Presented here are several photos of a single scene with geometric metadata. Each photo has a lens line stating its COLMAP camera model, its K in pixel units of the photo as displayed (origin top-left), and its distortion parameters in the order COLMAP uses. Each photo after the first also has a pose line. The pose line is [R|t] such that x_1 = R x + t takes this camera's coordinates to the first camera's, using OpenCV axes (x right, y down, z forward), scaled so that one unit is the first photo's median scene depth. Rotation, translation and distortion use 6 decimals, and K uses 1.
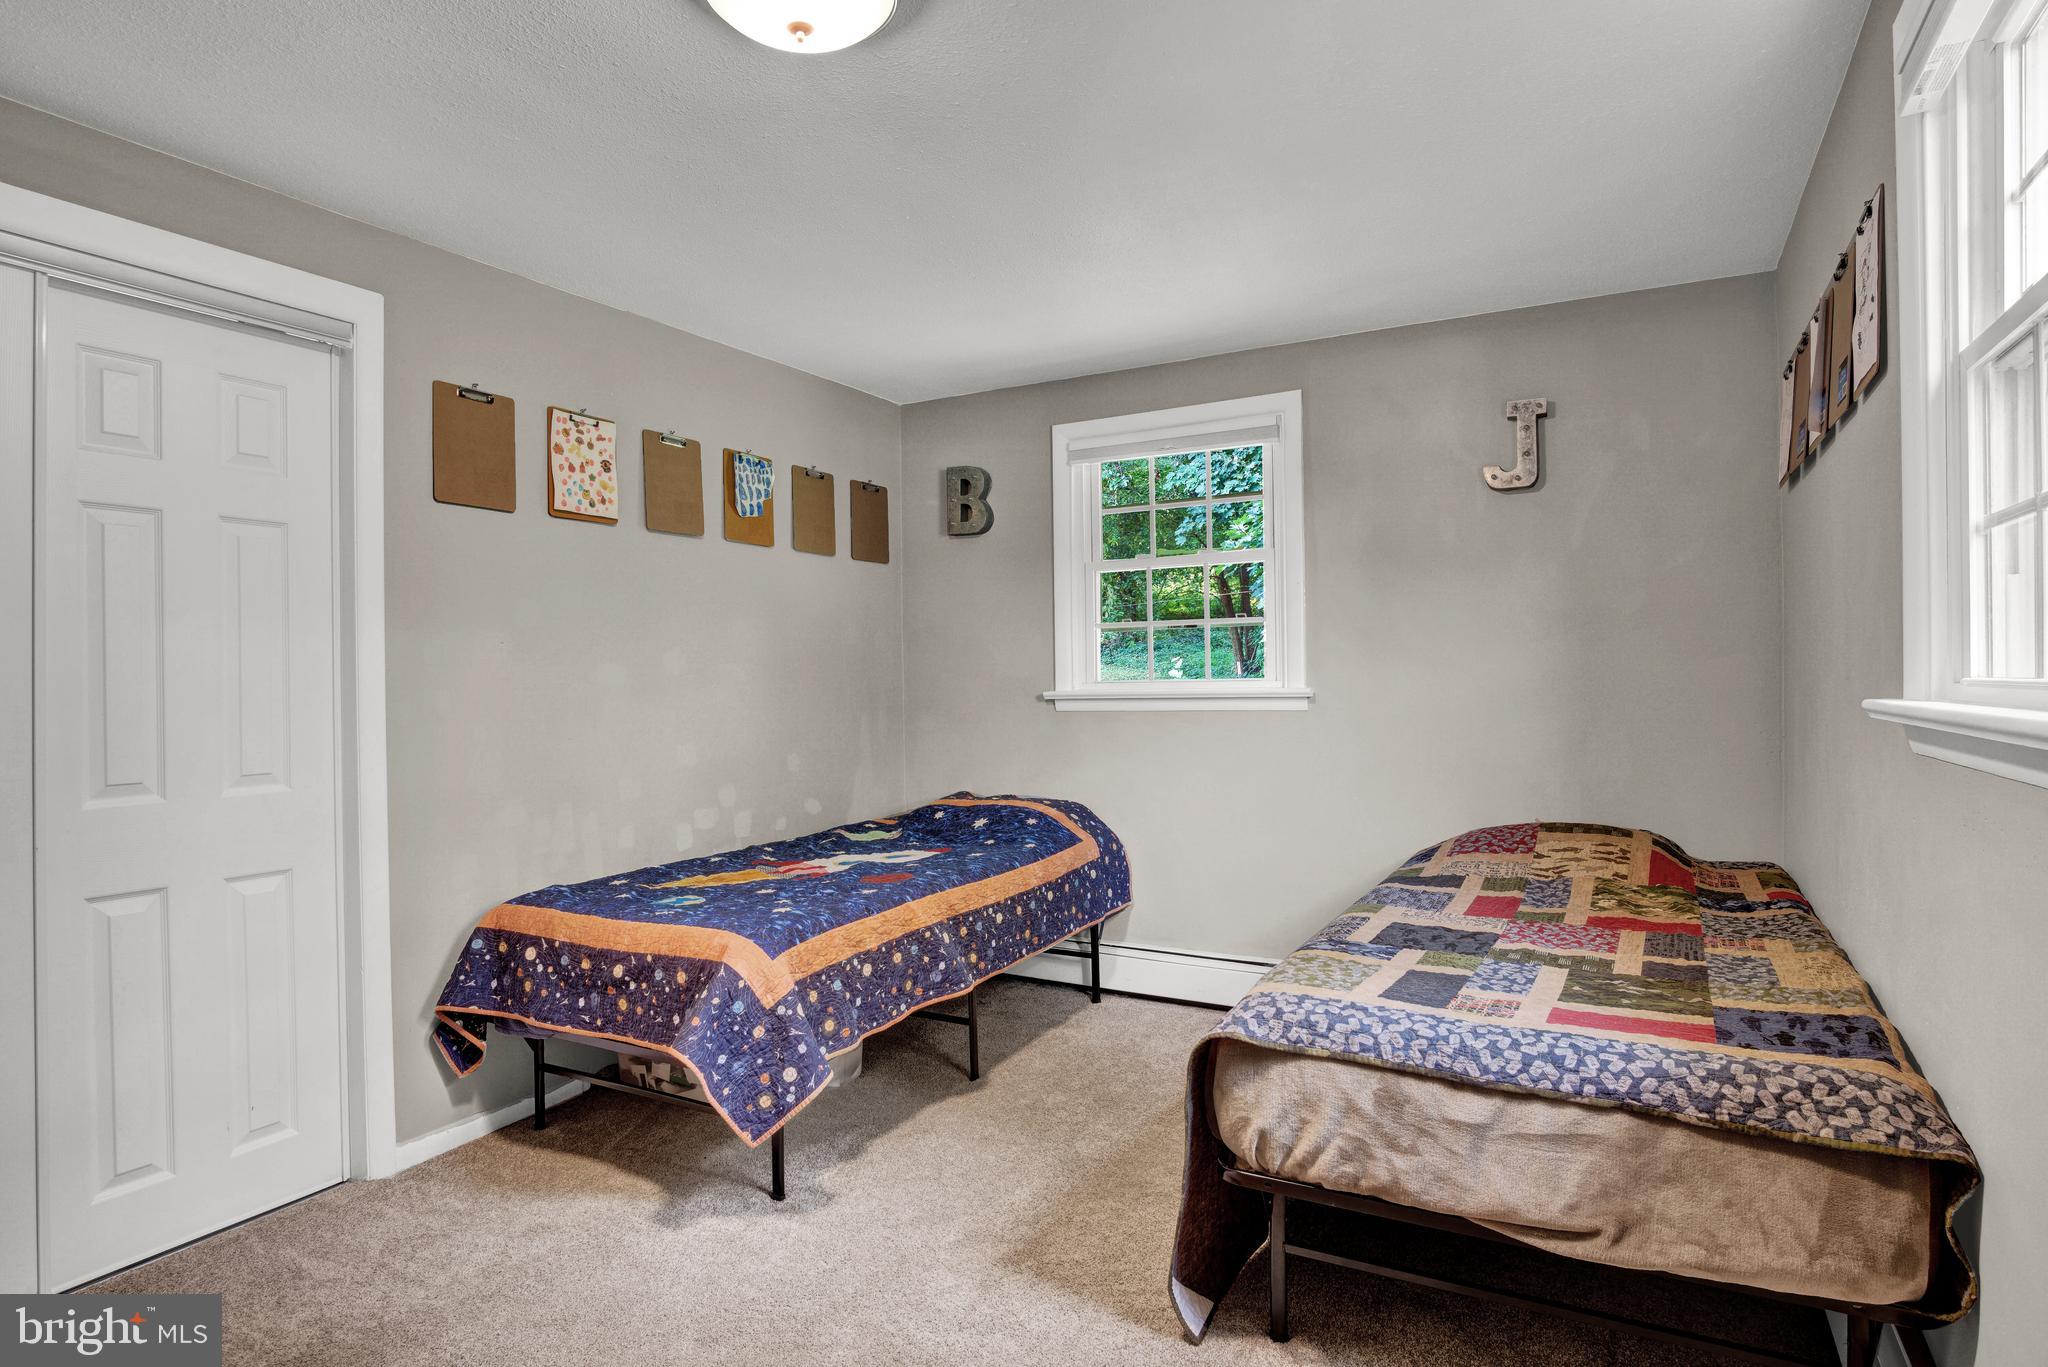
lens RADIAL K [[1091.0, 0, 1029.7], [0, 1091.0, 680.8], [0, 0, 1]] dist [-0.027263, 0.002429]
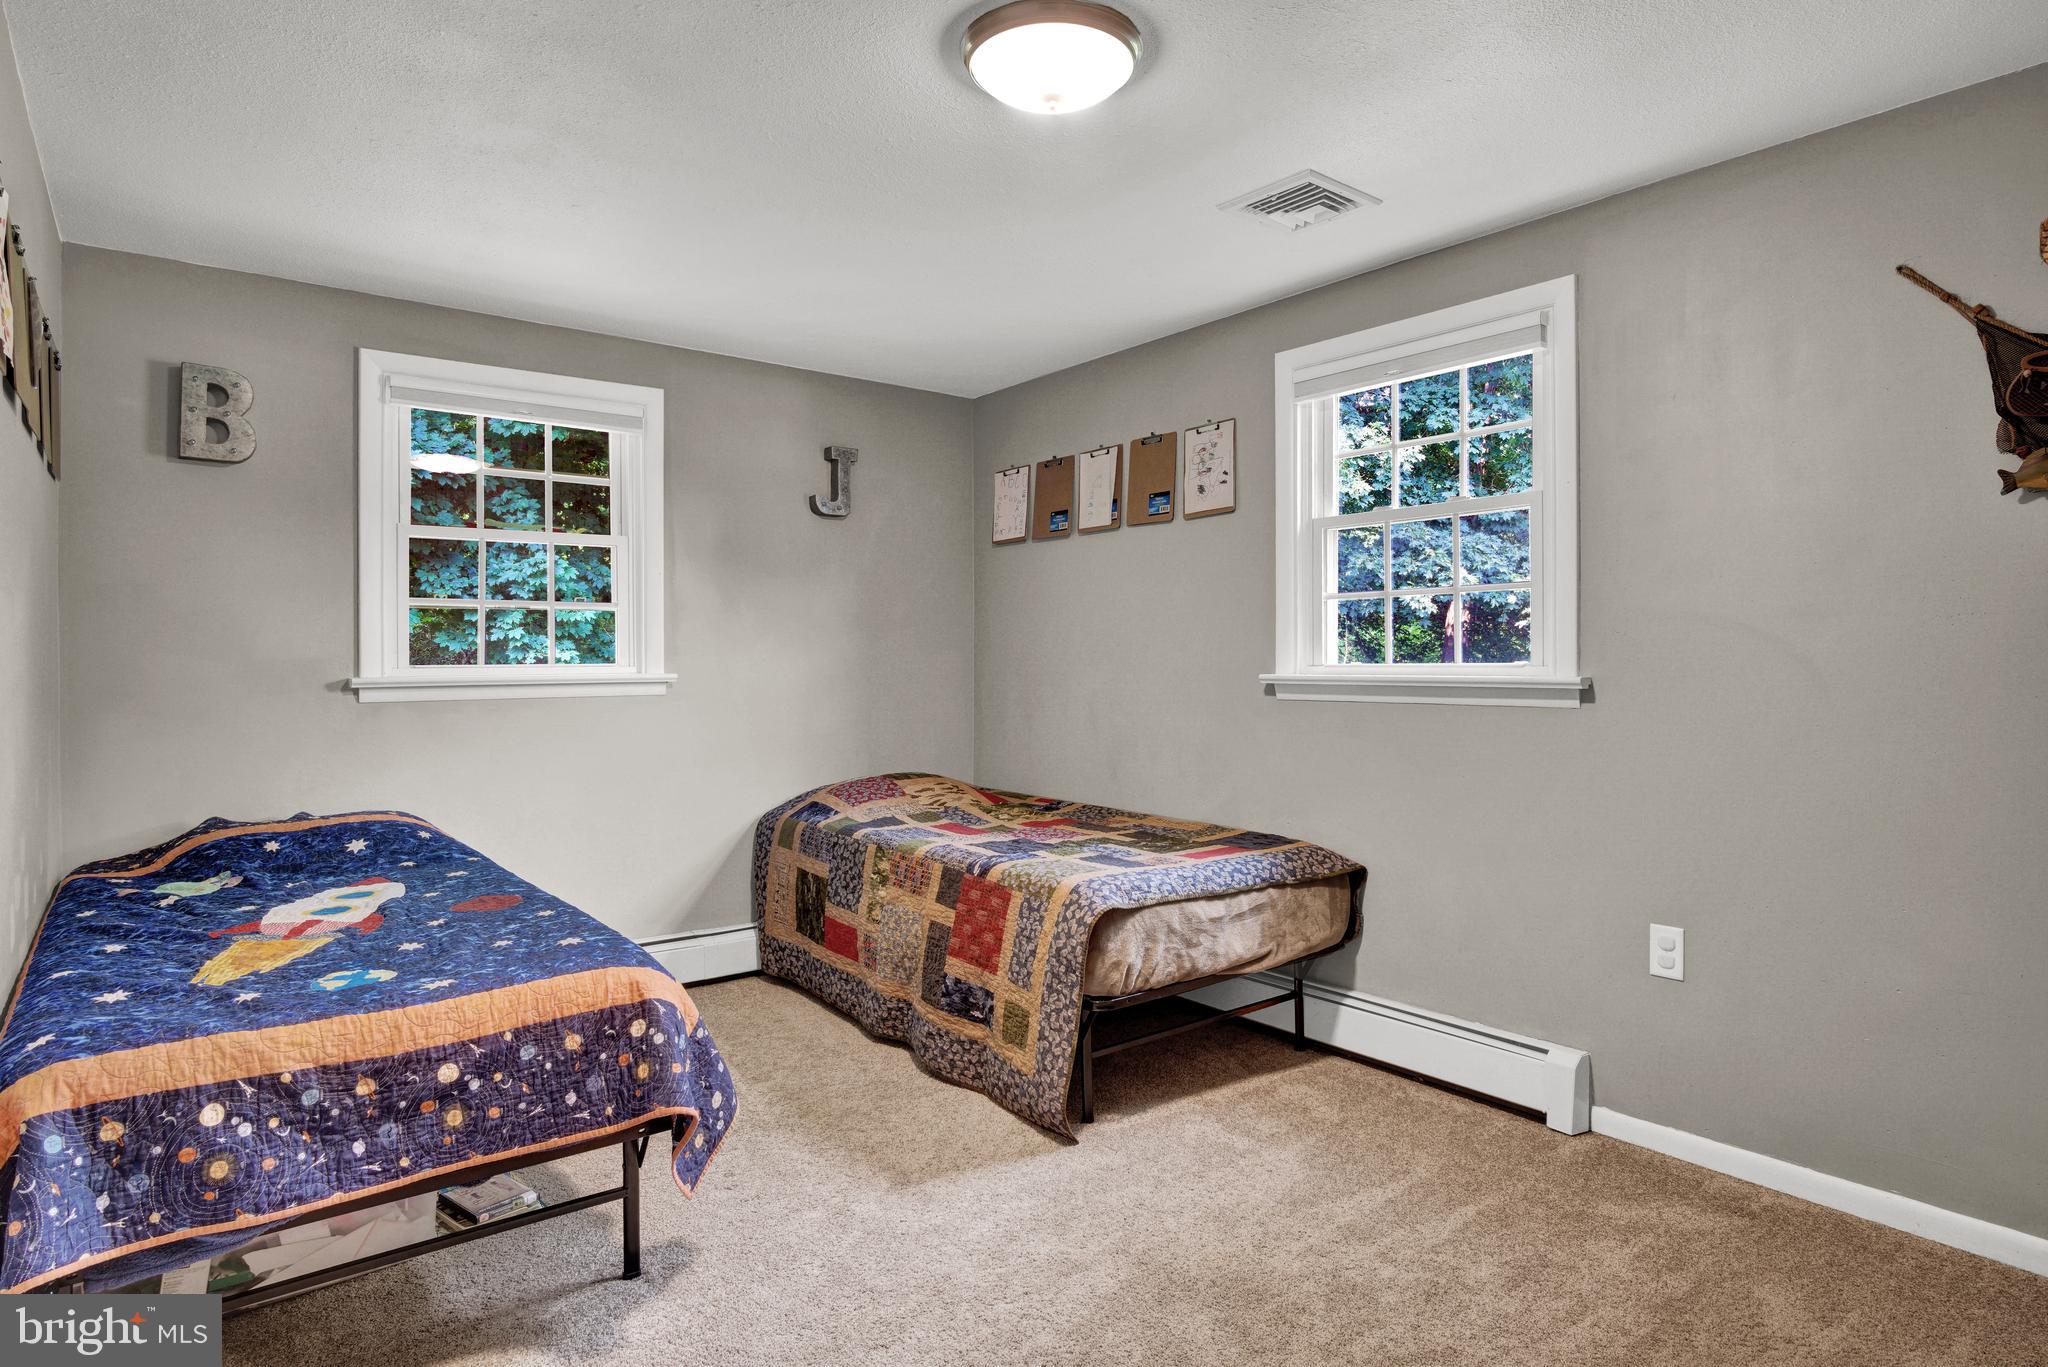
lens RADIAL K [[1125.5, 0, 1014.3], [0, 1125.5, 675.8], [0, 0, 1]] dist [-0.020116, -0.019370]
pose [[0.388269, 0.000216, 0.921546, -0.895956], [-0.000031, 1.000000, -0.000222, 0.013274], [-0.921546, 0.000057, 0.388269, 0.388196]]
